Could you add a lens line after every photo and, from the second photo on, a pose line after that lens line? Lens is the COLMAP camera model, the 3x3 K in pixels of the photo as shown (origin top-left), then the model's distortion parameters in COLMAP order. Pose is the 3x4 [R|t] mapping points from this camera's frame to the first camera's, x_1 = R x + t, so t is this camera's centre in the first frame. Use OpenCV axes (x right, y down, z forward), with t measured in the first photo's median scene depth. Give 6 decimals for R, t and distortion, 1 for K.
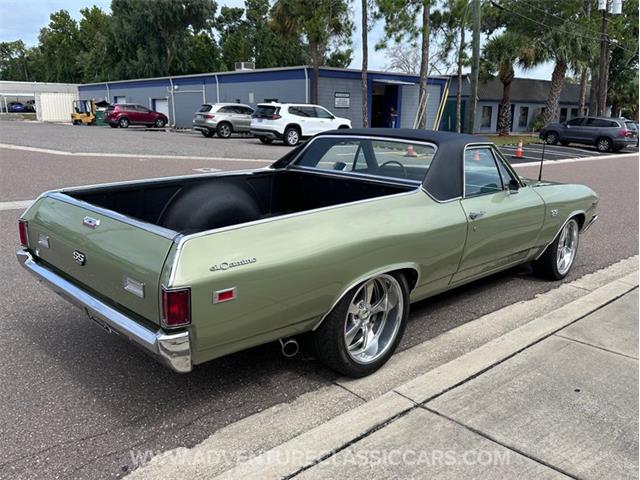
lens RADIAL K [[538.5, 0, 326.2], [0, 538.5, 237.3], [0, 0, 1]] dist [0.096690, -0.161205]
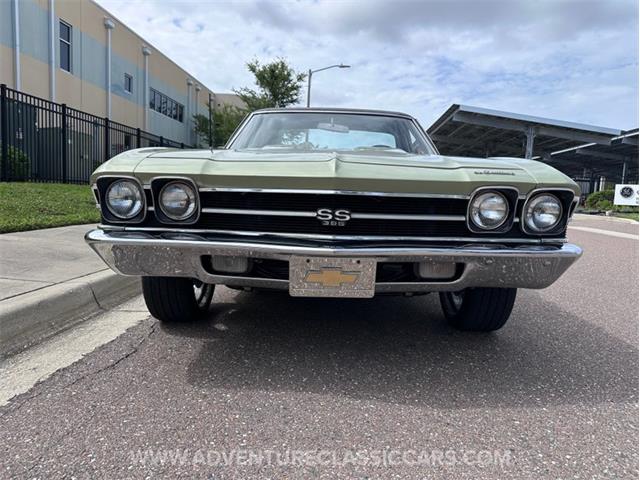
lens RADIAL K [[456.8, 0, 322.3], [0, 456.8, 241.2], [0, 0, 1]] dist [0.019391, -0.036128]
pose [[-0.732376, 0.013378, -0.680769, 0.162909], [-0.208283, 0.947480, 0.242692, -0.038162], [0.648262, 0.319534, -0.691126, 0.361024]]
